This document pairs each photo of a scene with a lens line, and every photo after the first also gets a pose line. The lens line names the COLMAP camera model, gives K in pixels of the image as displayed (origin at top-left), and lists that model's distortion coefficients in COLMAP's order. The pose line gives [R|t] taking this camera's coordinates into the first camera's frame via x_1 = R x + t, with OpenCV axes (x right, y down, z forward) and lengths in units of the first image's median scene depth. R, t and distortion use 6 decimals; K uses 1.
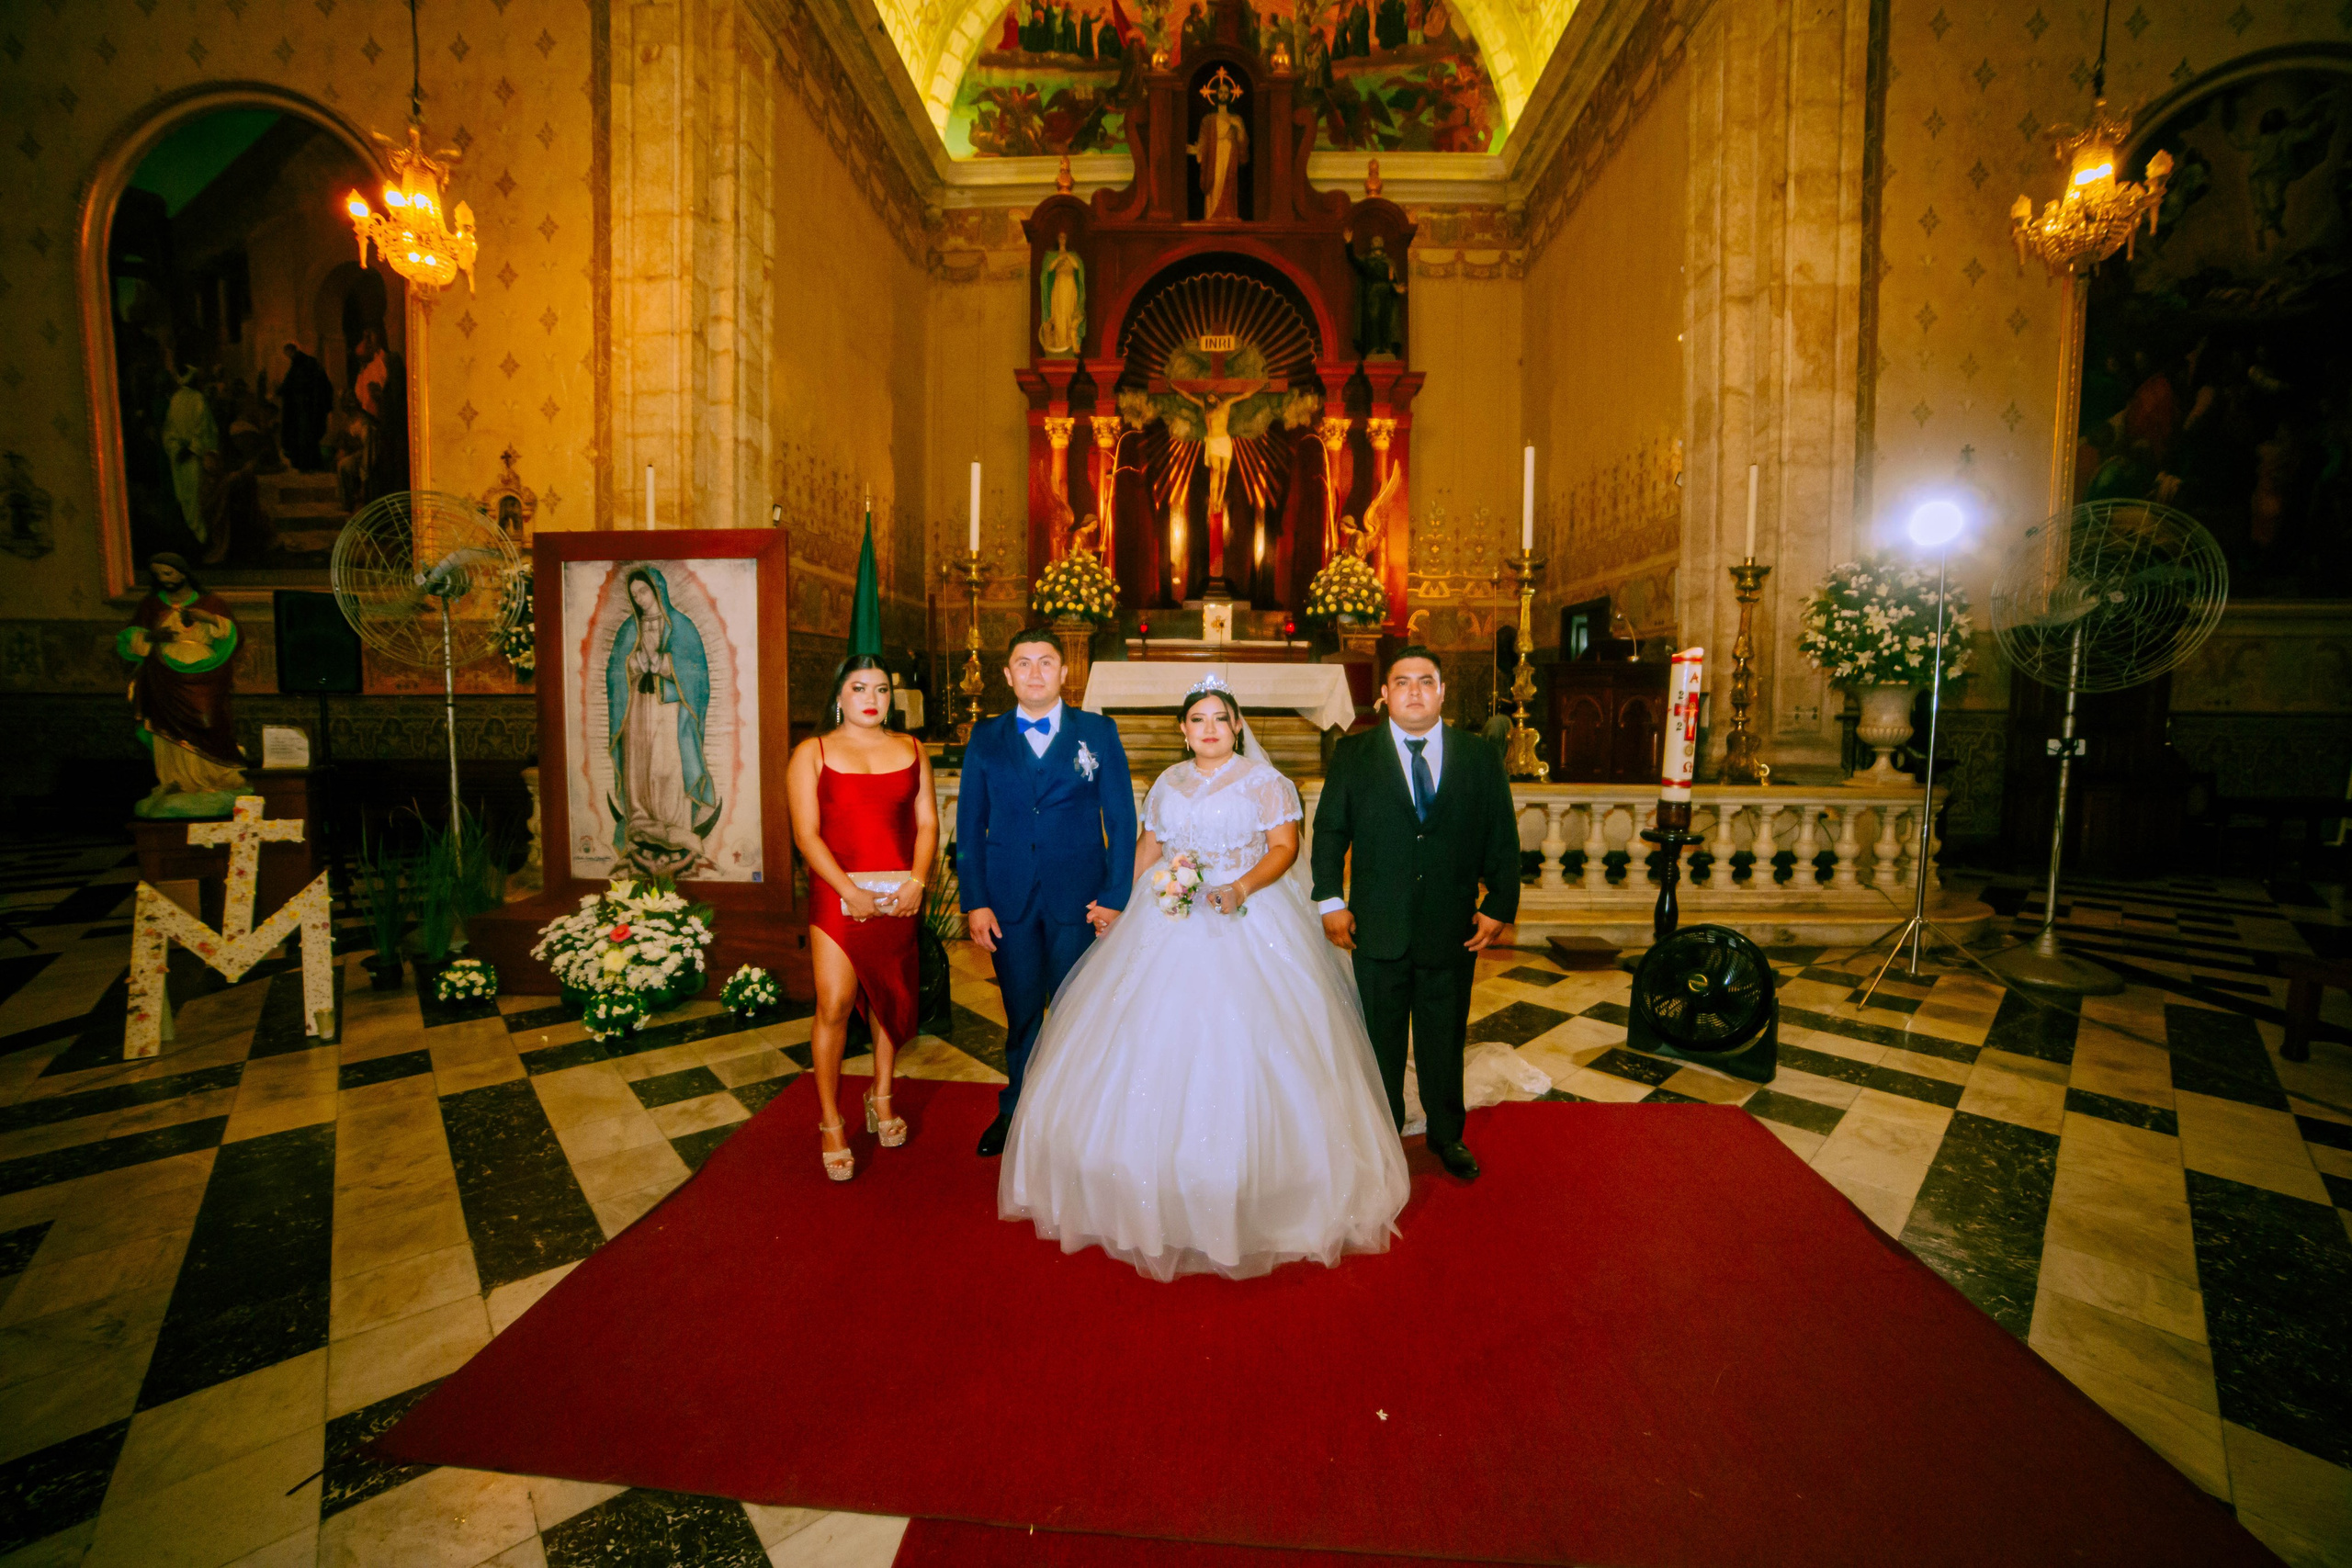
lens RADIAL K [[942.0, 0, 1173.9], [0, 942.0, 770.2], [0, 0, 1]] dist [-0.101874, 0.034699]
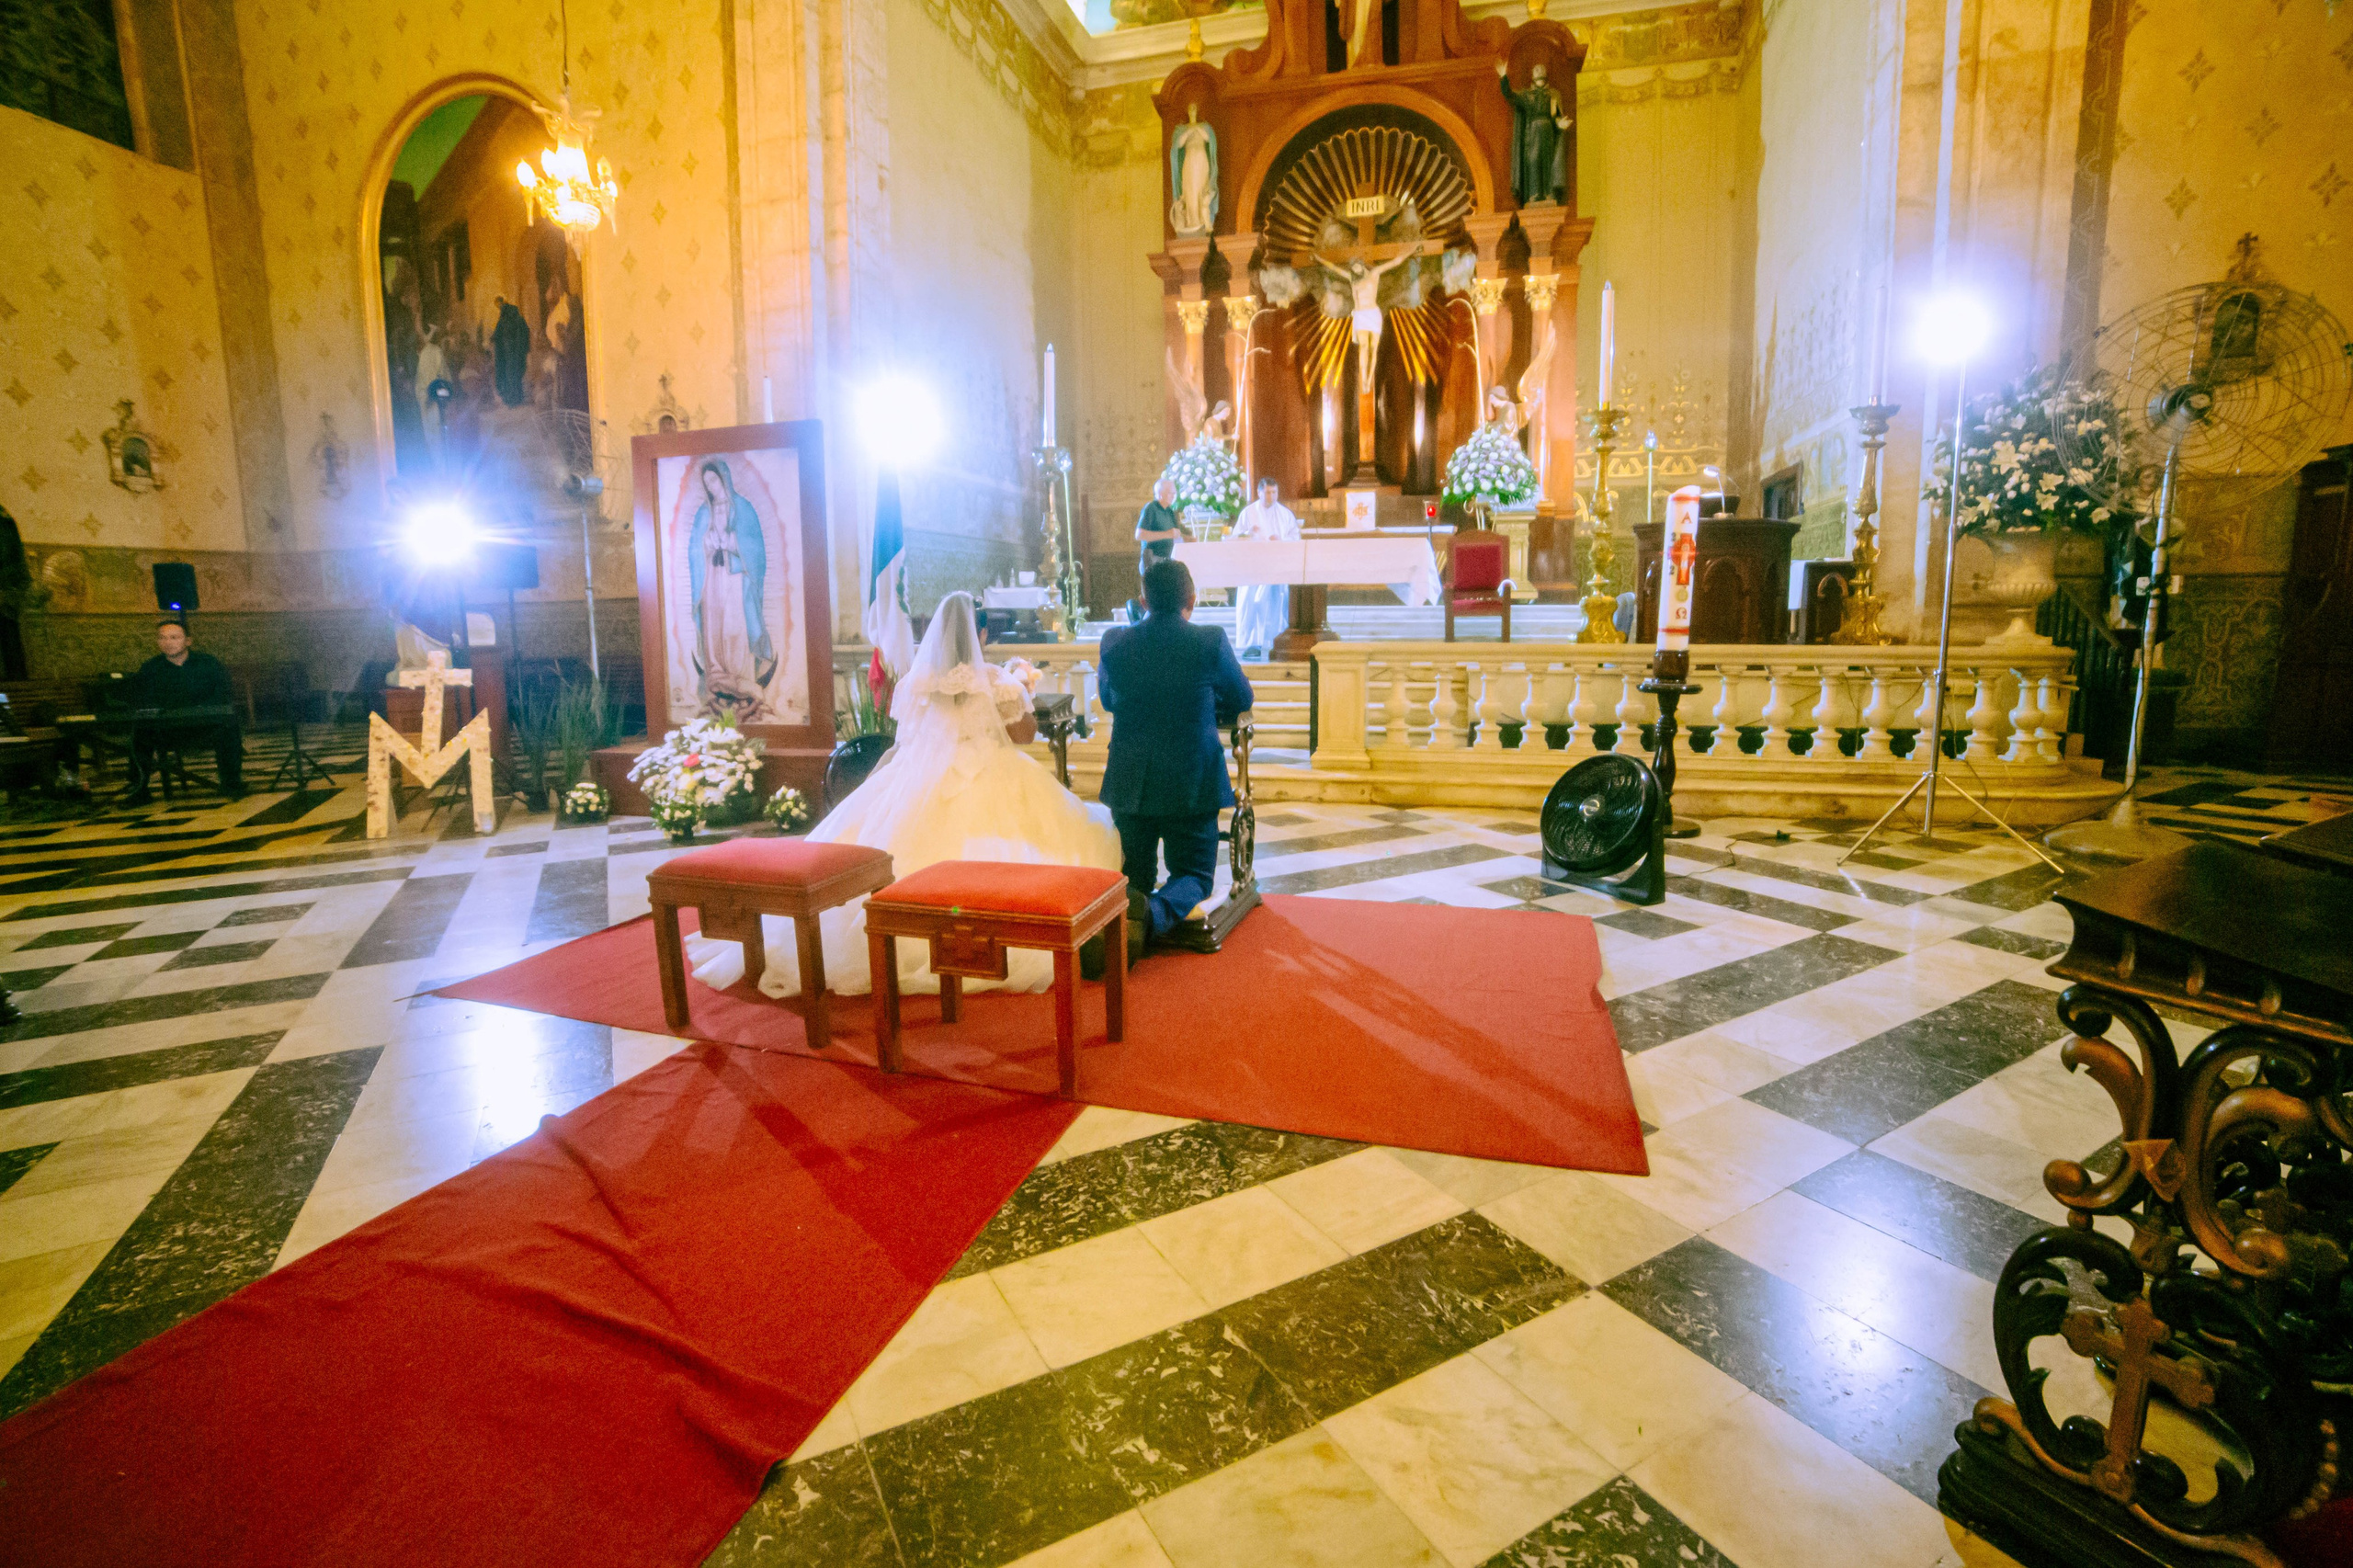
lens RADIAL K [[1055.1, 0, 1186.2], [0, 1055.1, 774.7], [0, 0, 1]] dist [-0.106921, 0.039099]
pose [[0.971803, 0.015035, -0.235314, 0.193619], [0.000208, 0.997910, 0.064620, 0.057964], [0.235794, -0.062847, 0.969769, -0.101254]]
